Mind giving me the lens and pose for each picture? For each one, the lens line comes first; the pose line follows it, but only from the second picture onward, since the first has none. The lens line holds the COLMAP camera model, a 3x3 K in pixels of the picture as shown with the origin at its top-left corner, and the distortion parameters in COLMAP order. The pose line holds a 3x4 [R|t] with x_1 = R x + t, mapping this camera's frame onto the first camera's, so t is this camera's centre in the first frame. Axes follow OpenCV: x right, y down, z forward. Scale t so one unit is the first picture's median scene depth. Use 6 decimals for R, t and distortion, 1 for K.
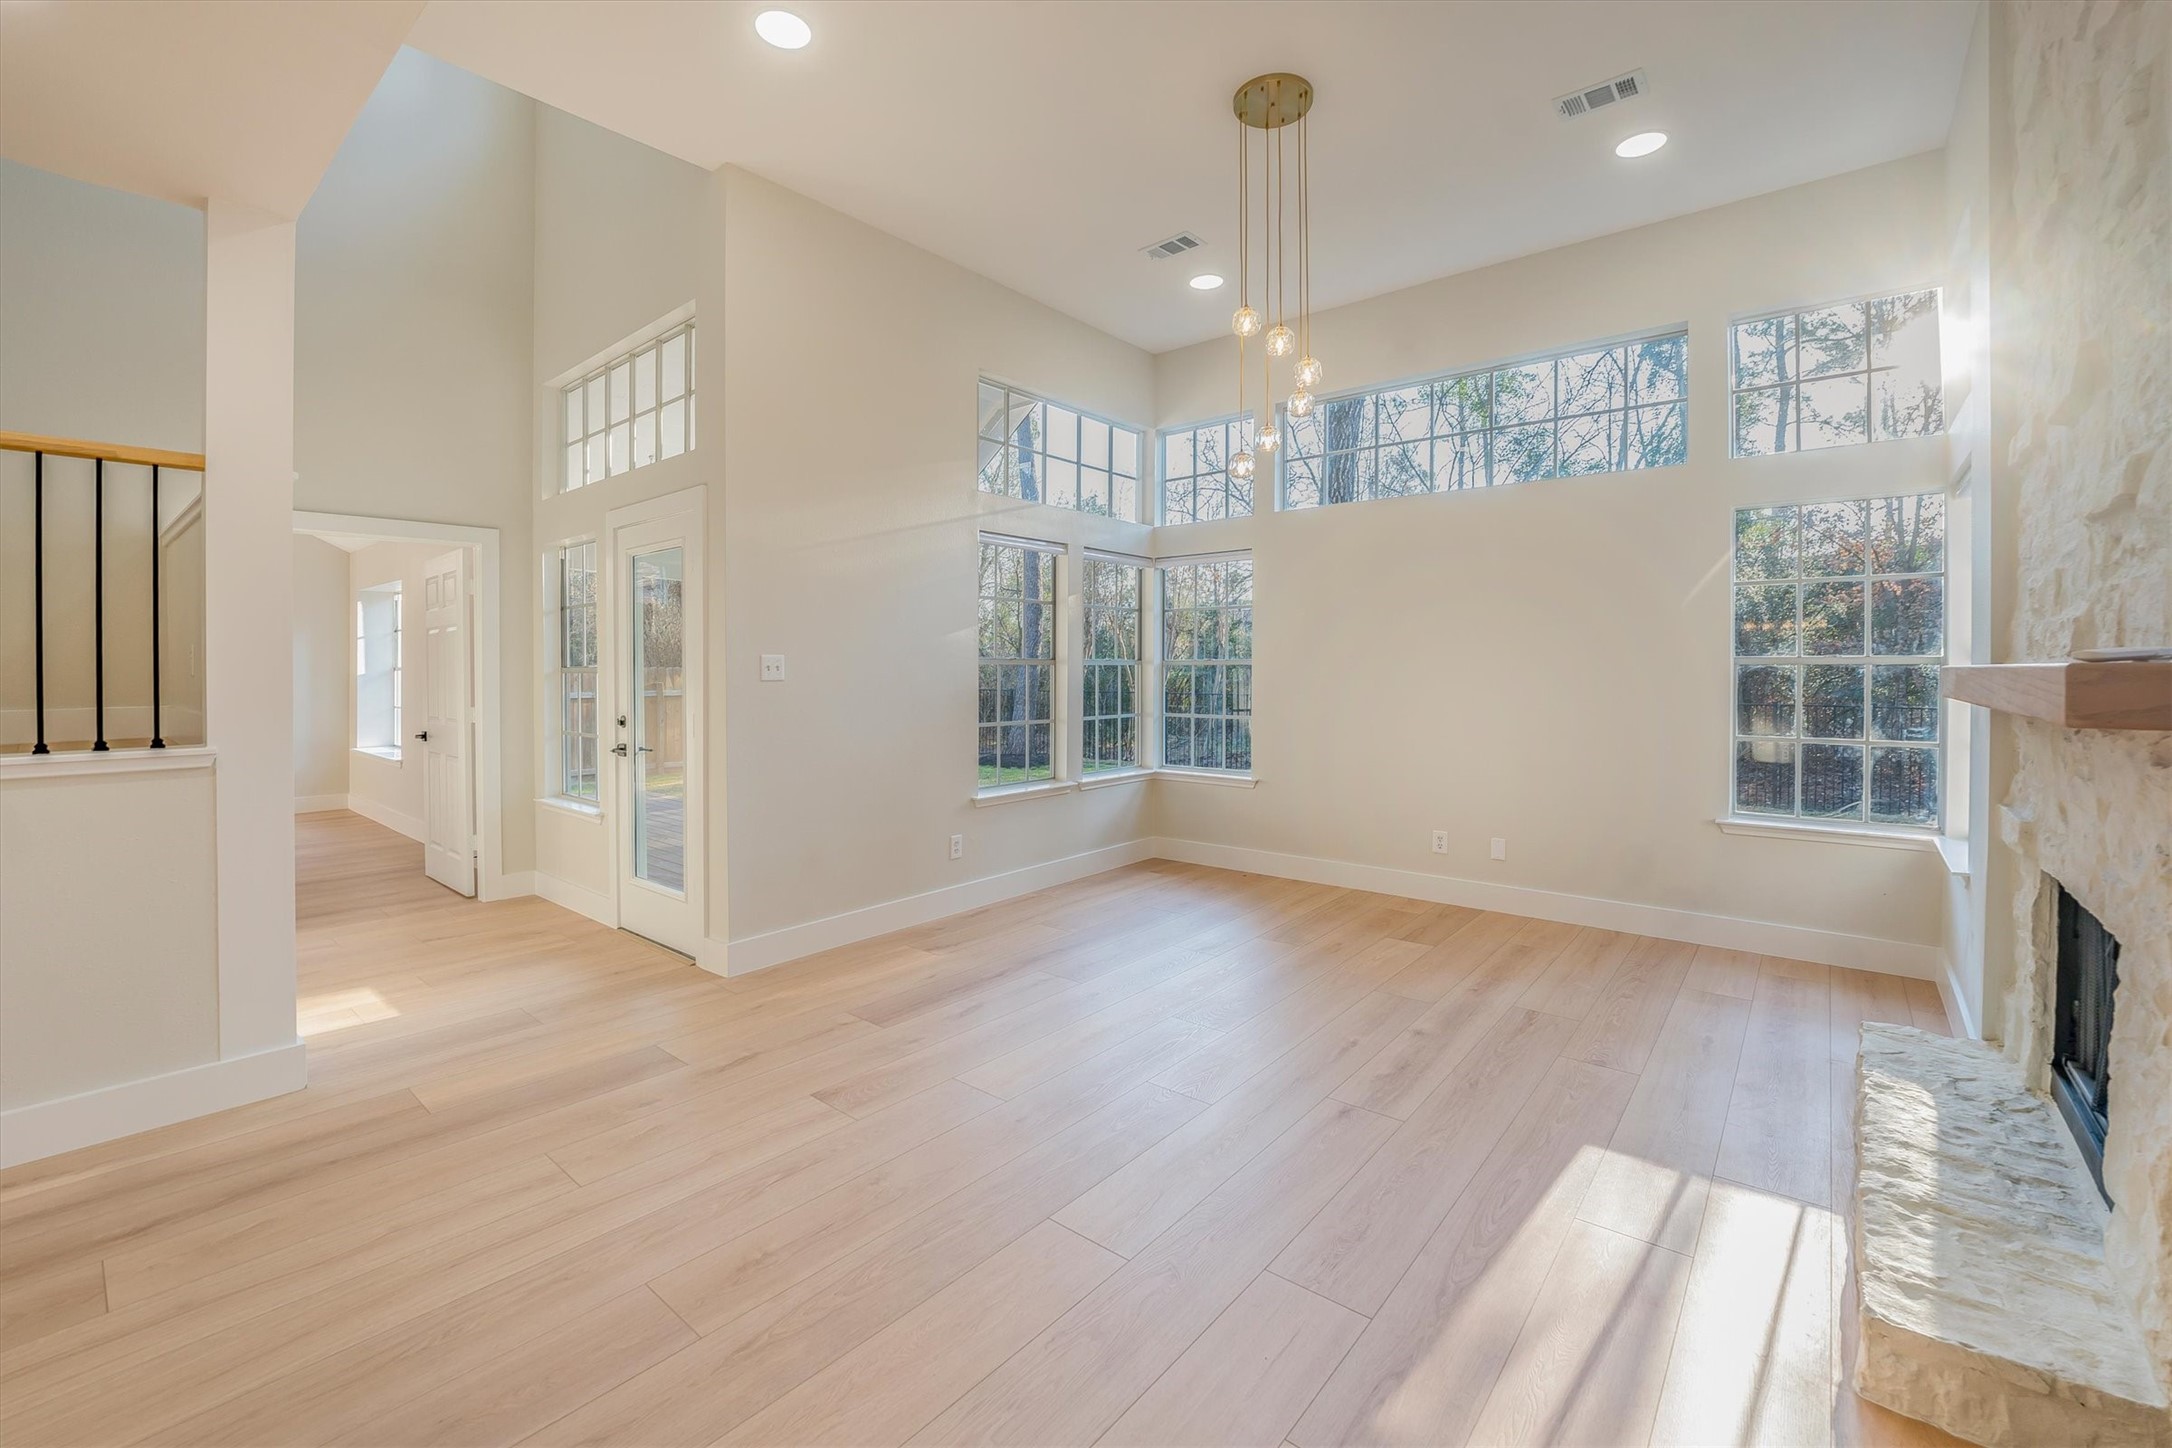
lens RADIAL K [[908.2, 0, 1080.6], [0, 908.2, 679.1], [0, 0, 1]] dist [-0.026989, 0.000116]
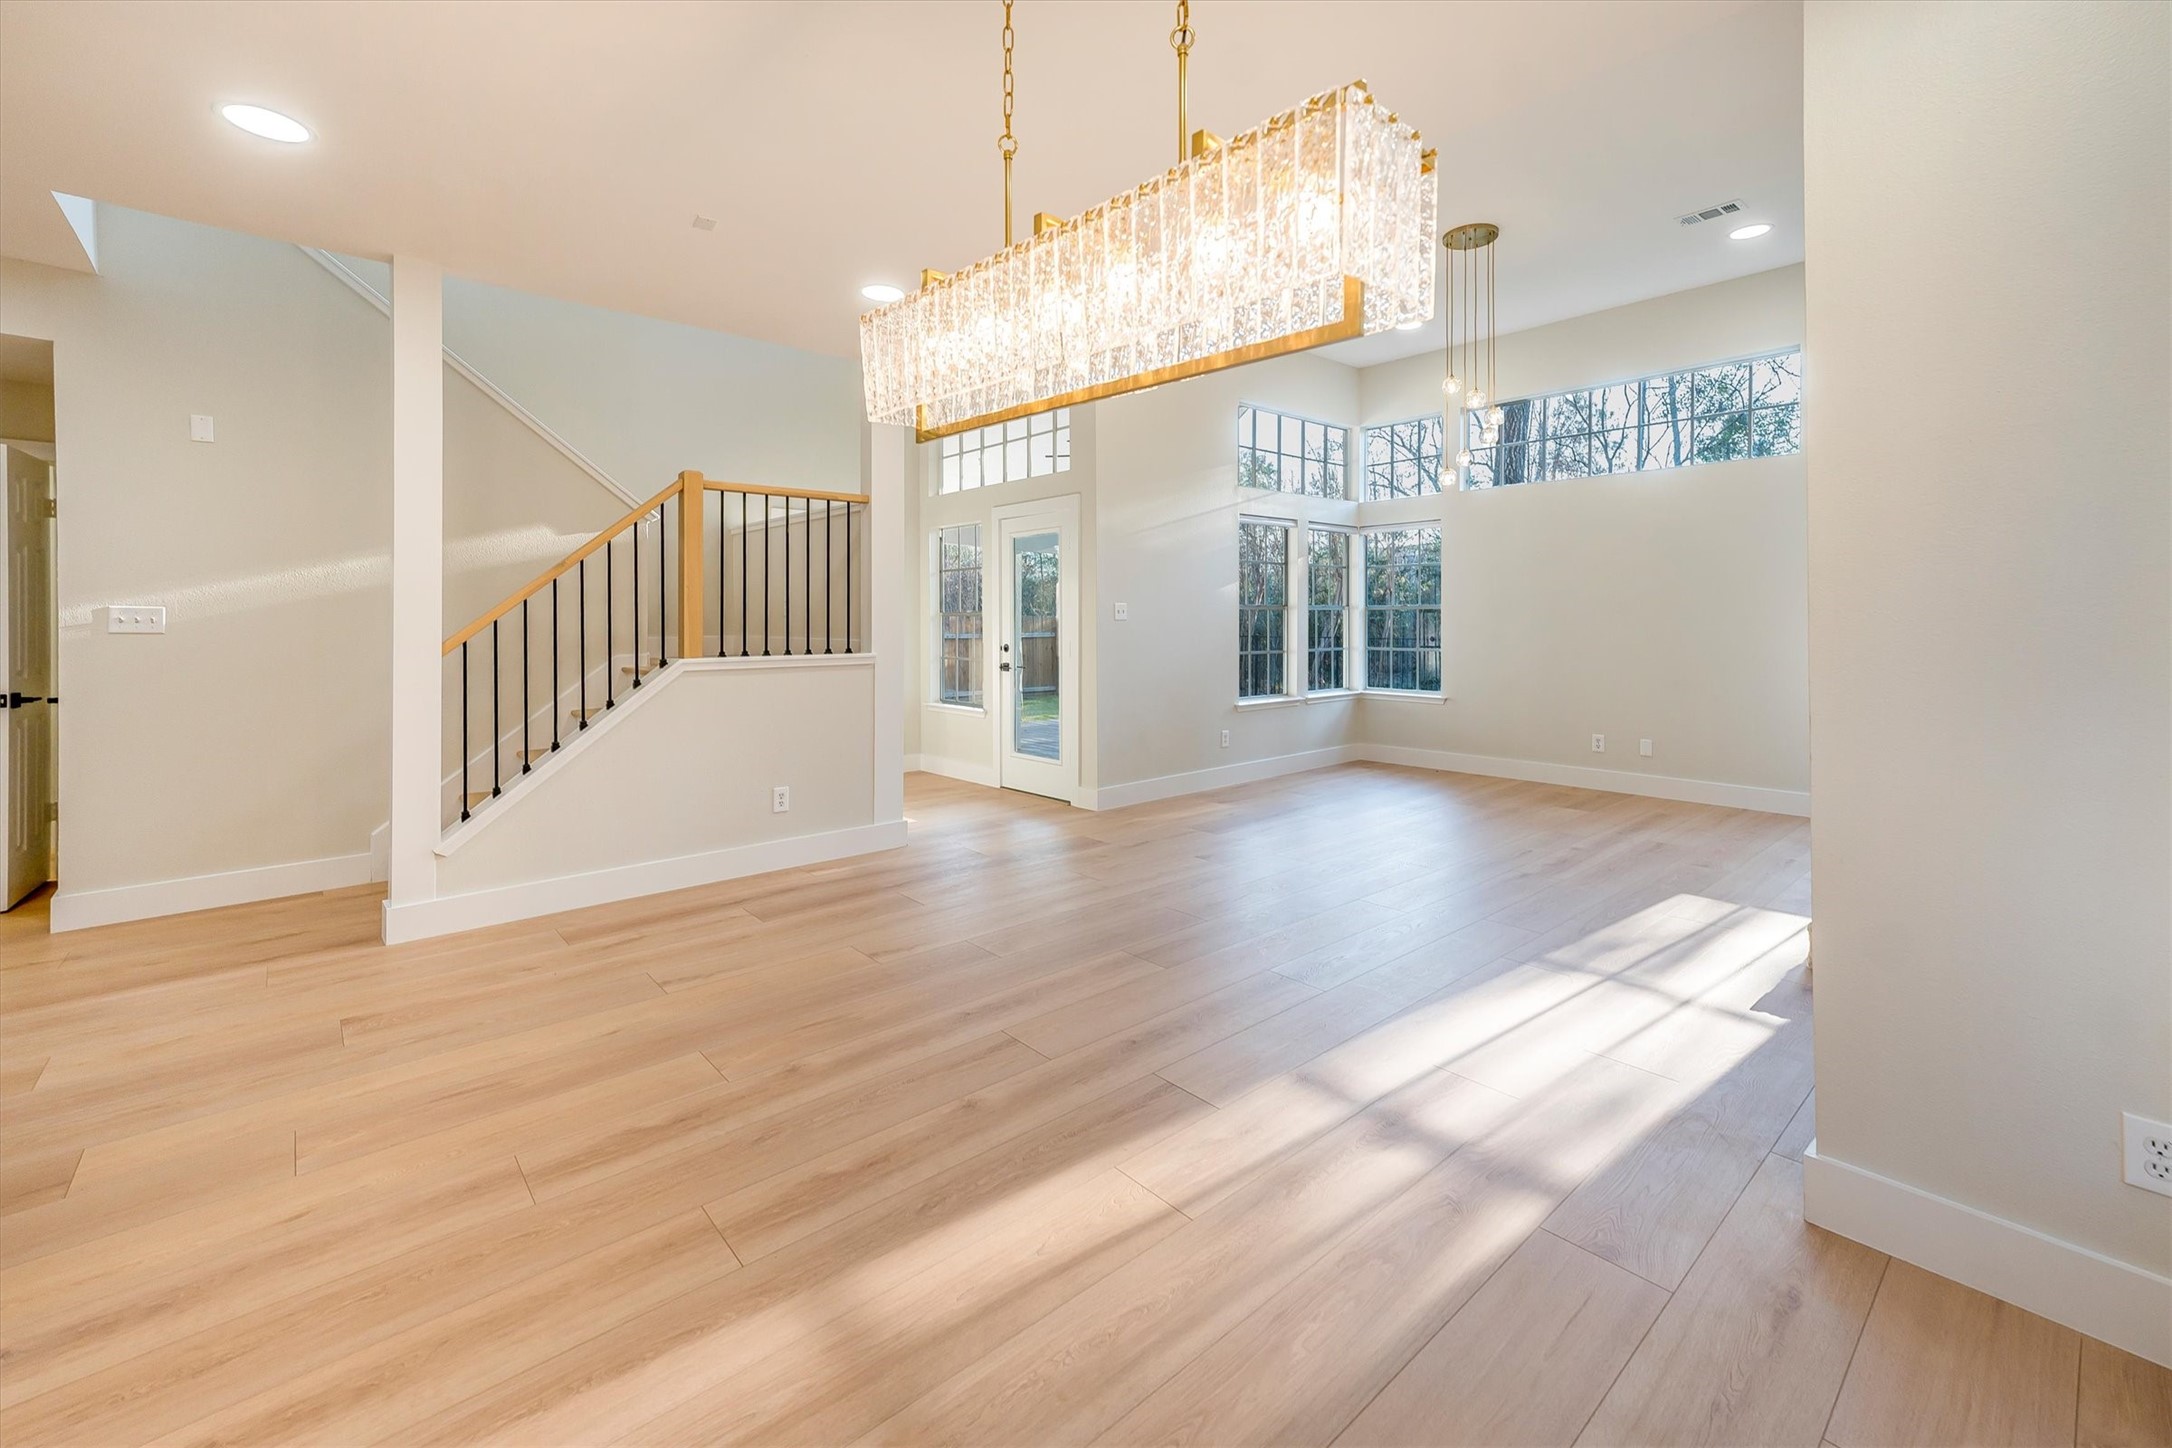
lens RADIAL K [[937.8, 0, 1058.4], [0, 937.8, 623.2], [0, 0, 1]] dist [0.001333, 0.000240]
pose [[0.985948, -0.003077, -0.167026, -0.144099], [0.001737, 0.999965, -0.008167, 0.016600], [0.167046, 0.007762, 0.985919, -0.466937]]
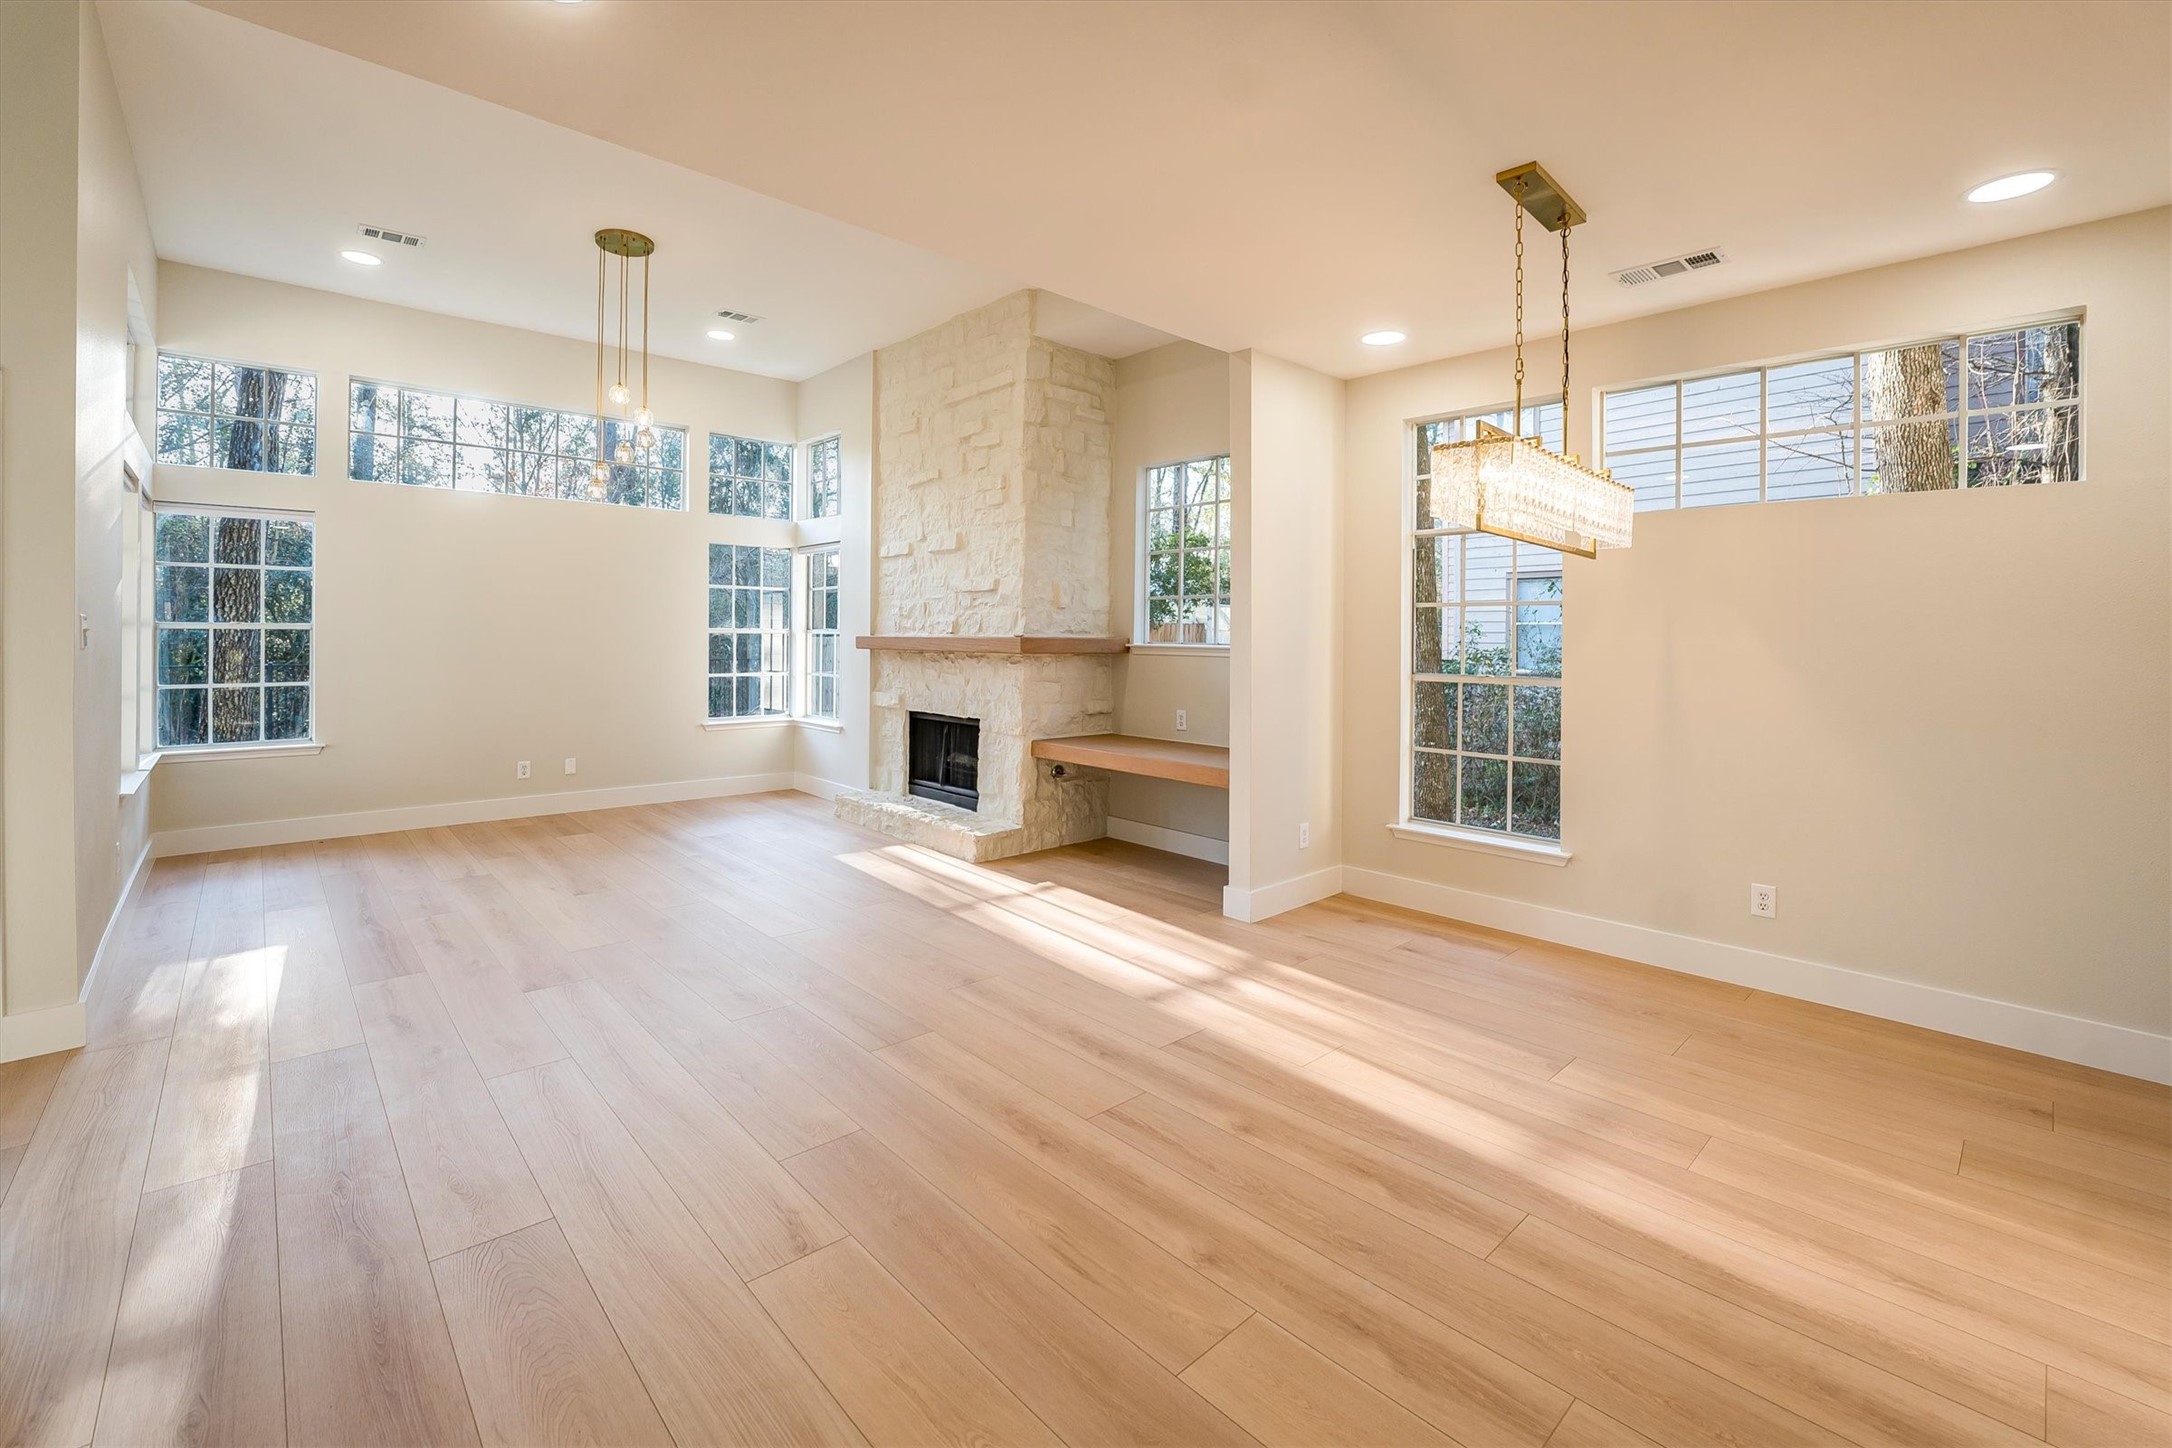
lens RADIAL K [[928.7, 0, 1087.9], [0, 928.7, 663.2], [0, 0, 1]] dist [-0.028579, 0.000429]
pose [[0.101467, -0.027168, 0.994468, -0.808419], [0.002769, 0.999631, 0.027026, -0.003525], [-0.994835, 0.000011, 0.101505, 0.073927]]
